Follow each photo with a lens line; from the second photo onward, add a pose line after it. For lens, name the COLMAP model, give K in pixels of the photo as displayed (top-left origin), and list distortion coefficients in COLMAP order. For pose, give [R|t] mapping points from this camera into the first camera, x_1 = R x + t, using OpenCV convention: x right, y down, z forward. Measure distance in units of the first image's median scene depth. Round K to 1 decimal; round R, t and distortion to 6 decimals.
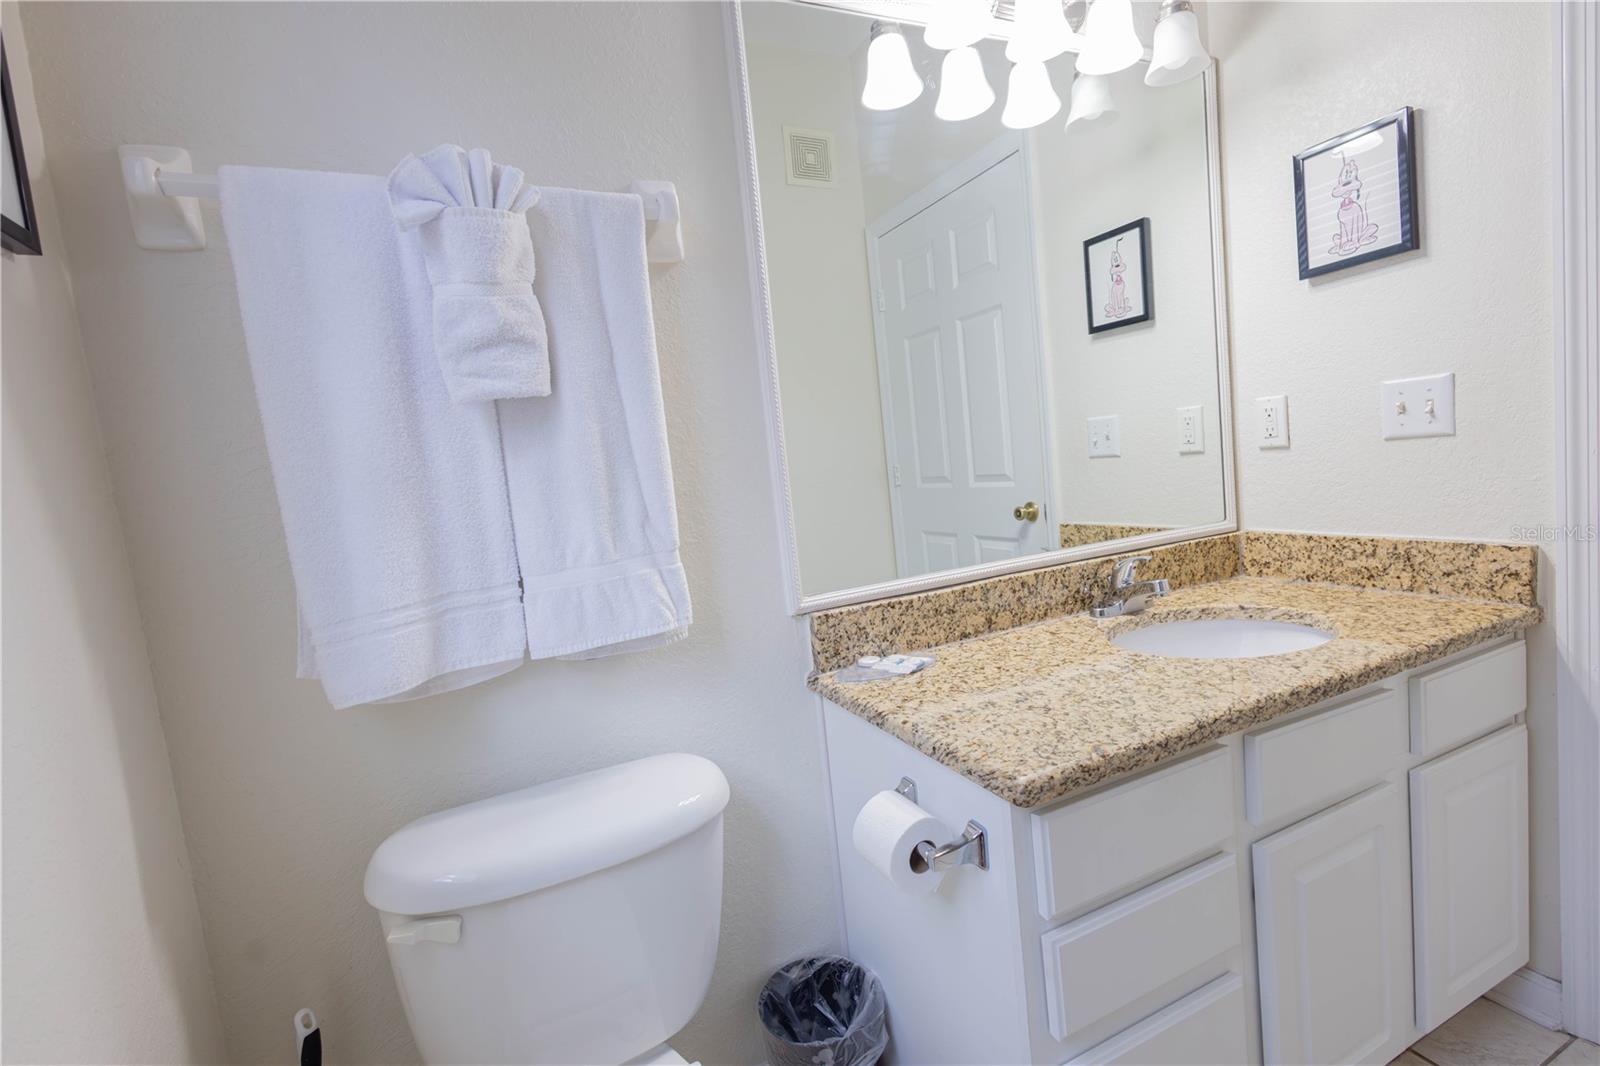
lens RADIAL K [[731.6, 0, 804.3], [0, 731.6, 527.3], [0, 0, 1]] dist [0.013301, -0.006302]
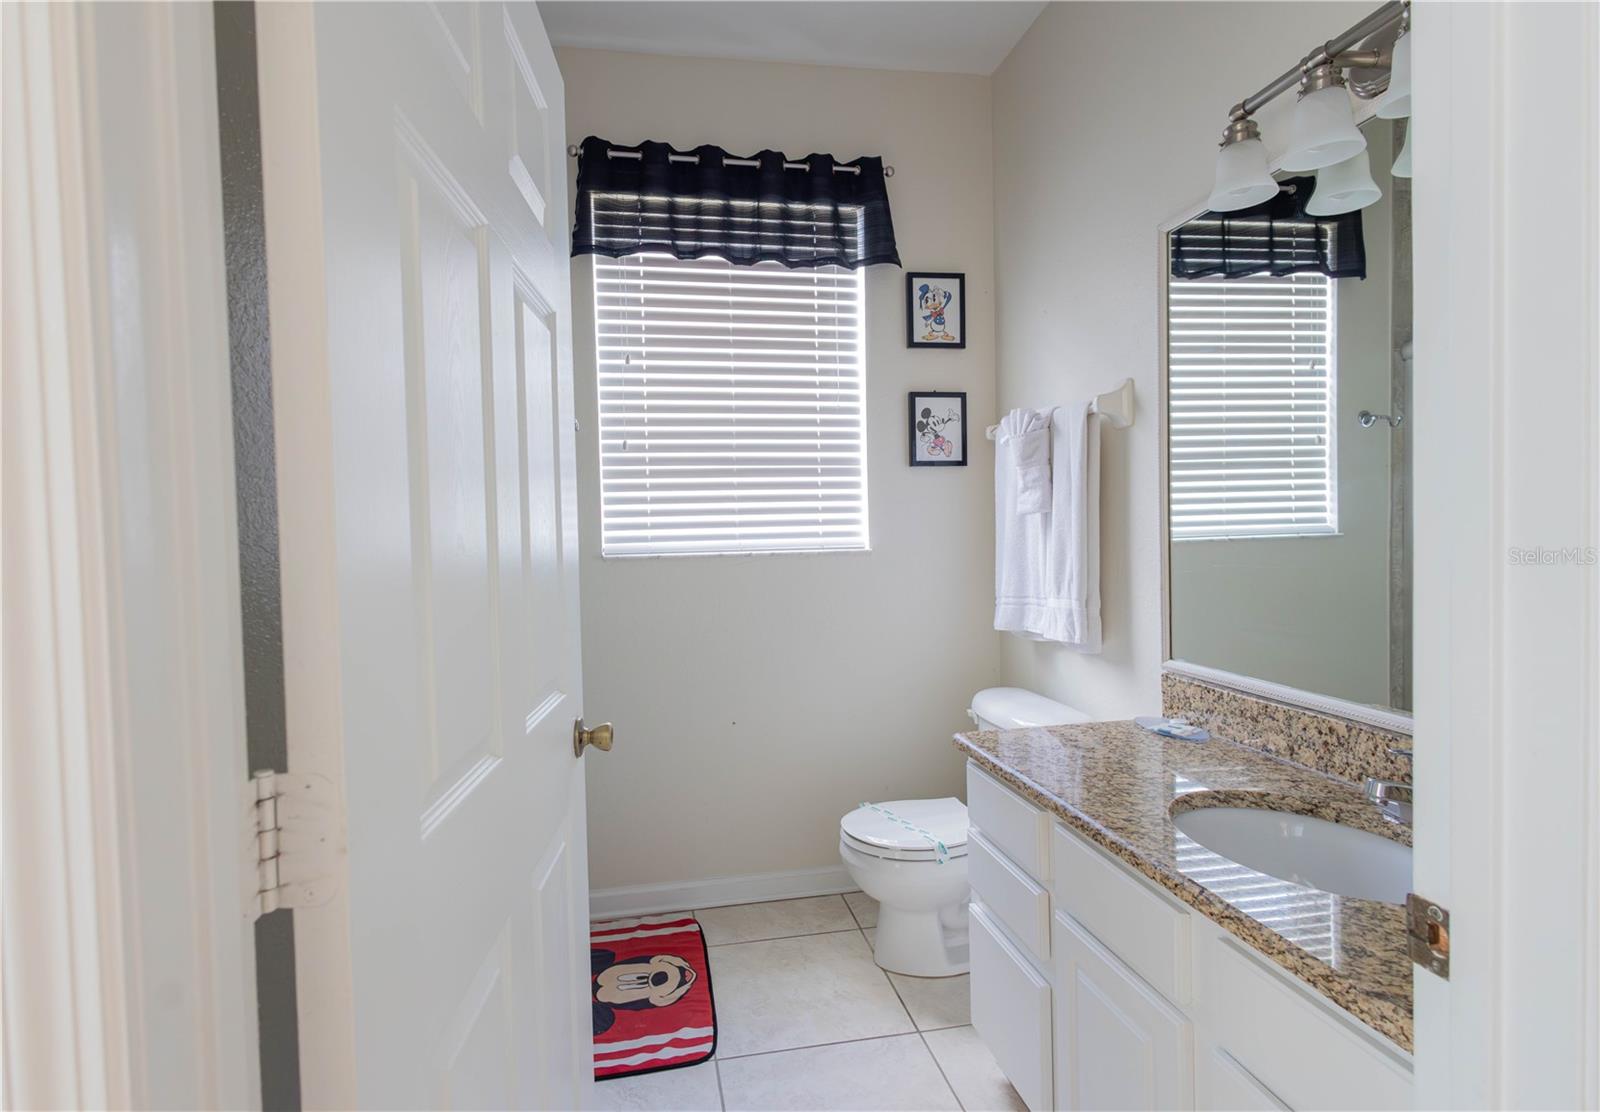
lens RADIAL K [[785.8, 0, 770.4], [0, 785.8, 553.9], [0, 0, 1]] dist [0.009587, -0.002341]
pose [[-0.250241, 0.141735, -0.957753, 1.469627], [-0.033148, 0.987392, 0.154782, -0.281842], [0.967616, 0.070481, -0.242388, 0.596136]]
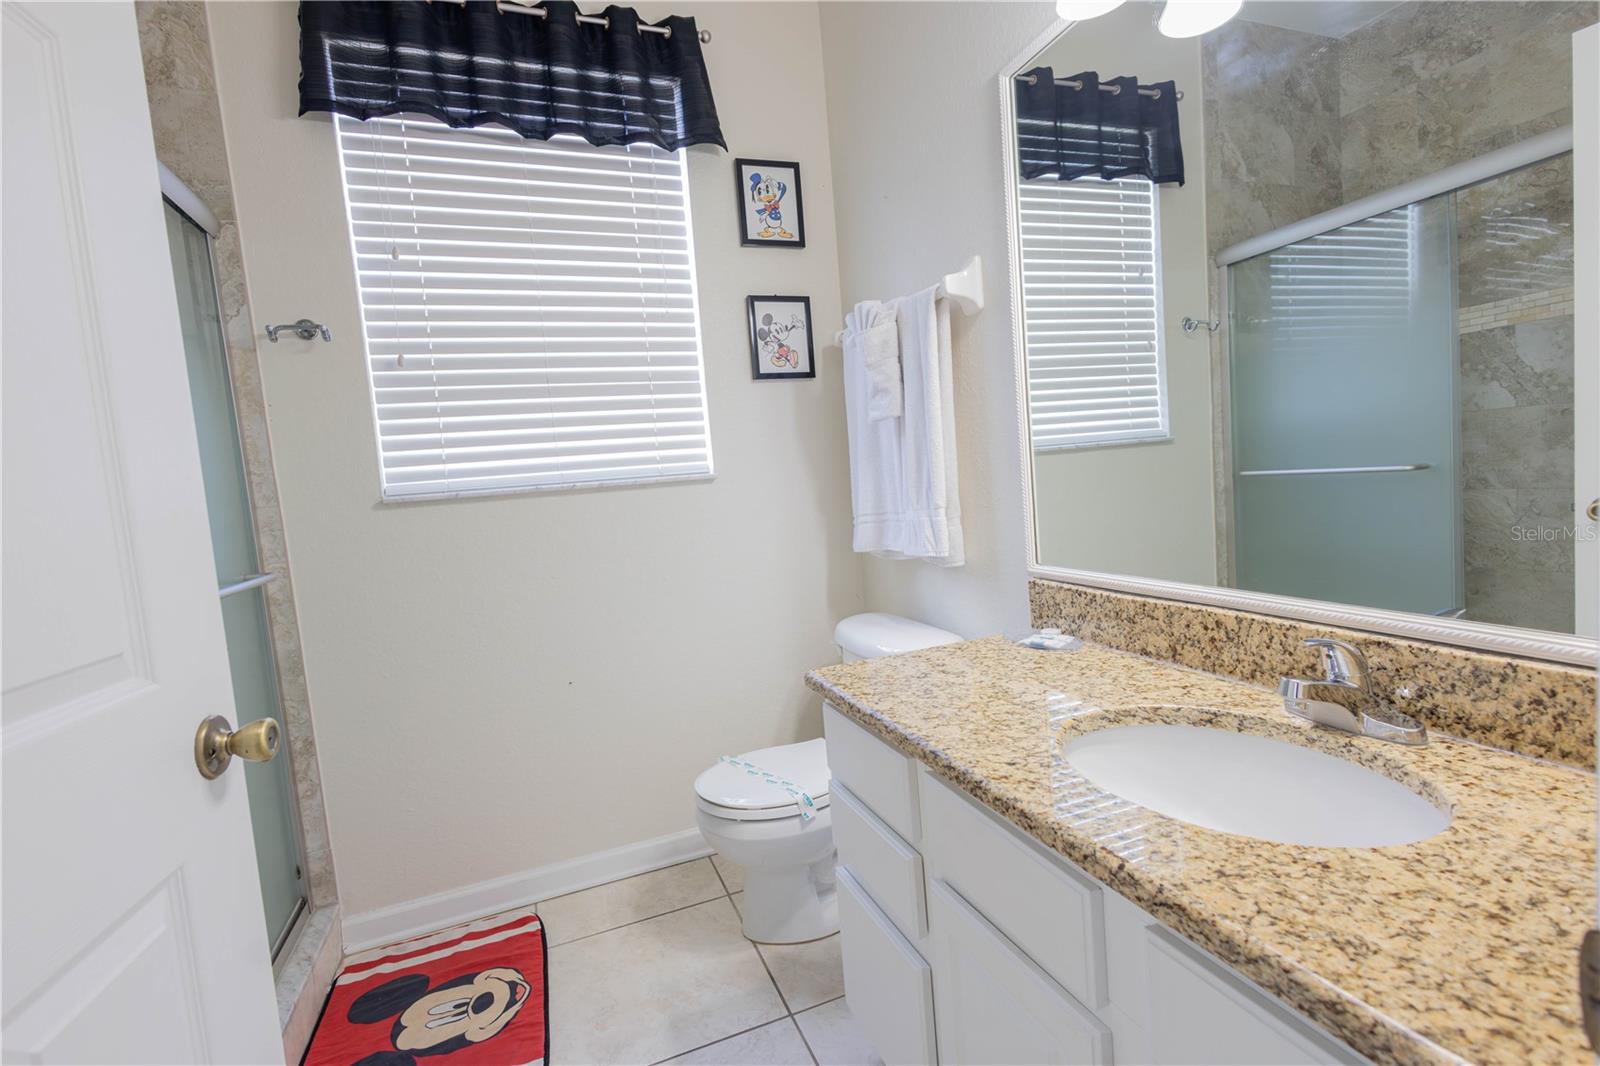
lens RADIAL K [[731.6, 0, 805.9], [0, 731.6, 531.4], [0, 0, 1]] dist [0.013301, -0.006302]
pose [[-0.049635, 0.185452, -0.981399, 1.153208], [0.000478, 0.982614, 0.185658, -0.177593], [0.998767, 0.008746, -0.048861, 0.642350]]
